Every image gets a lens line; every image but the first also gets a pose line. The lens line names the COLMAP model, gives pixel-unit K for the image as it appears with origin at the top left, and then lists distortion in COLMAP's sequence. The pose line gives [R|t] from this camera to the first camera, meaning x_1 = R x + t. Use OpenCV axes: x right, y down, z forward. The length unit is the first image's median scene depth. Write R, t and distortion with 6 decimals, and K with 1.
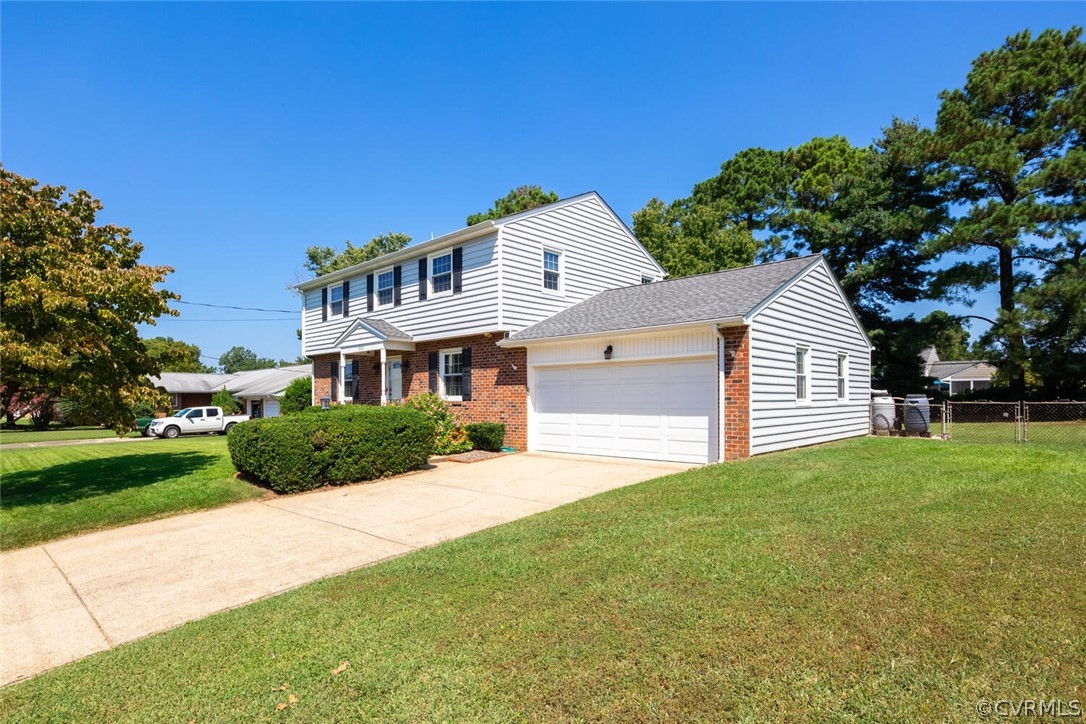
lens RADIAL K [[567.0, 0, 515.5], [0, 567.0, 393.4], [0, 0, 1]] dist [-0.011640, 0.000431]
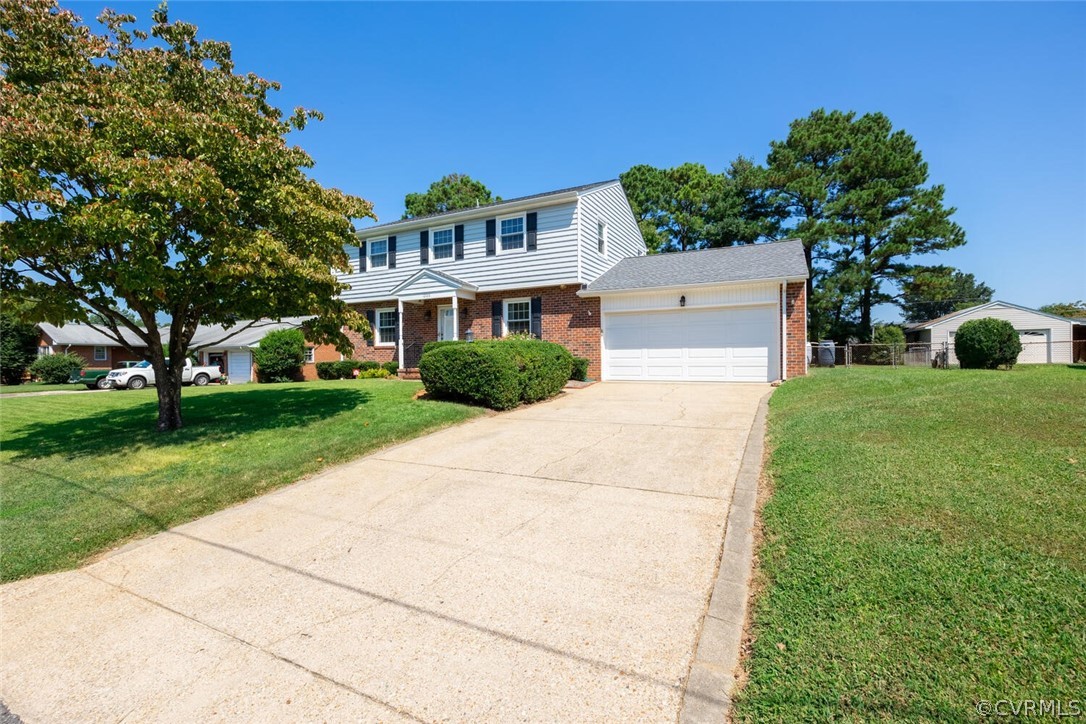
lens RADIAL K [[468.3, 0, 541.1], [0, 468.3, 355.9], [0, 0, 1]] dist [-0.012485, 0.000439]
pose [[0.952278, 0.000019, 0.305231, -0.319250], [-0.000295, 1.000000, 0.000857, 0.035849], [-0.305230, -0.000906, 0.952278, 0.049232]]
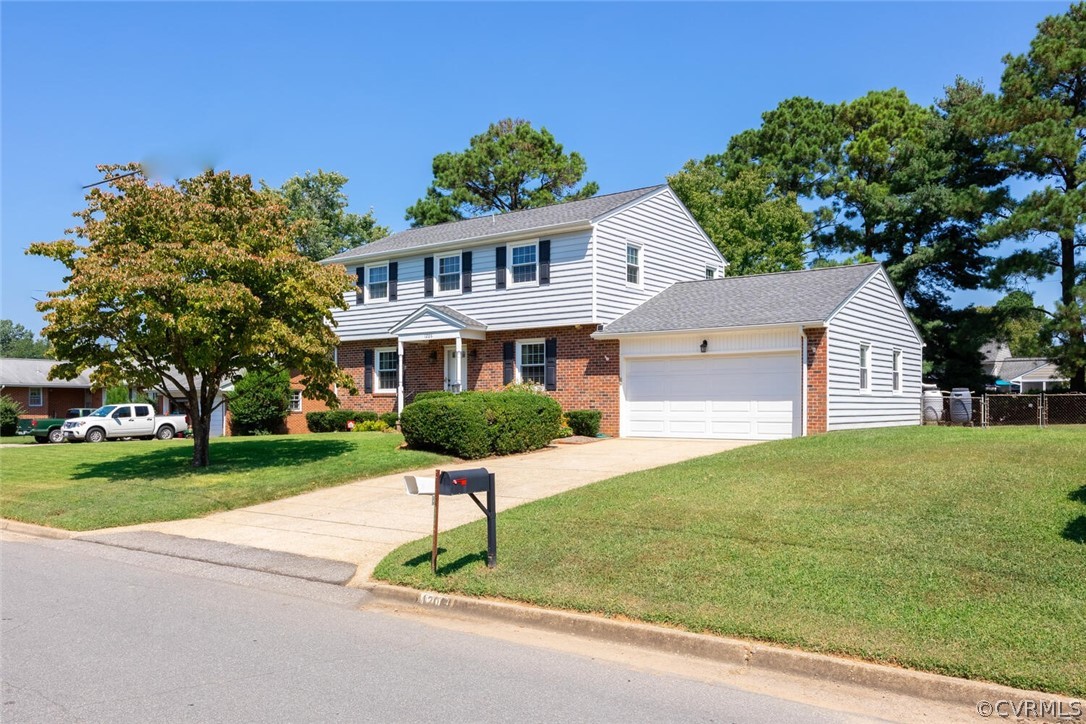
lens RADIAL K [[867.5, 0, 548.9], [0, 867.5, 403.5], [0, 0, 1]] dist [-0.010581, -0.000735]
pose [[0.990215, 0.006131, 0.139418, -0.258587], [-0.006906, 0.999963, 0.005075, 0.023957], [-0.139382, -0.005988, 0.990221, -0.455077]]
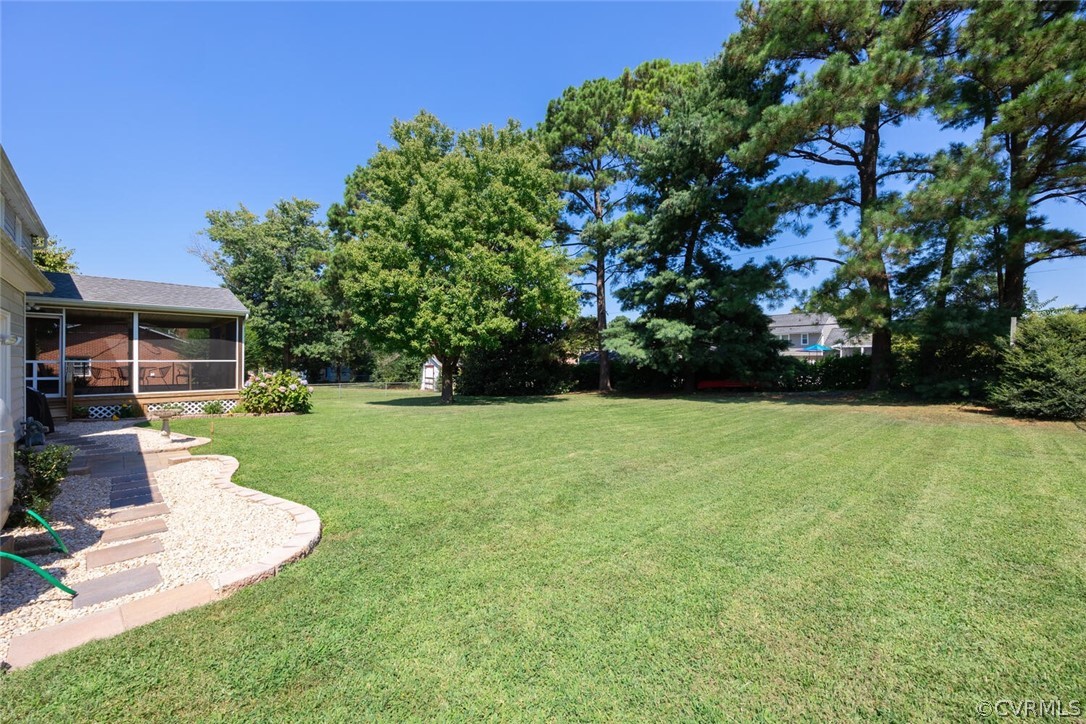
lens RADIAL K [[468.3, 0, 532.1], [0, 468.3, 363.1], [0, 0, 1]] dist [-0.012485, 0.000439]
pose [[0.999934, -0.008629, 0.007645, 0.734435], [0.008605, 0.999958, 0.003235, -0.012044], [-0.007673, -0.003169, 0.999966, 0.686827]]
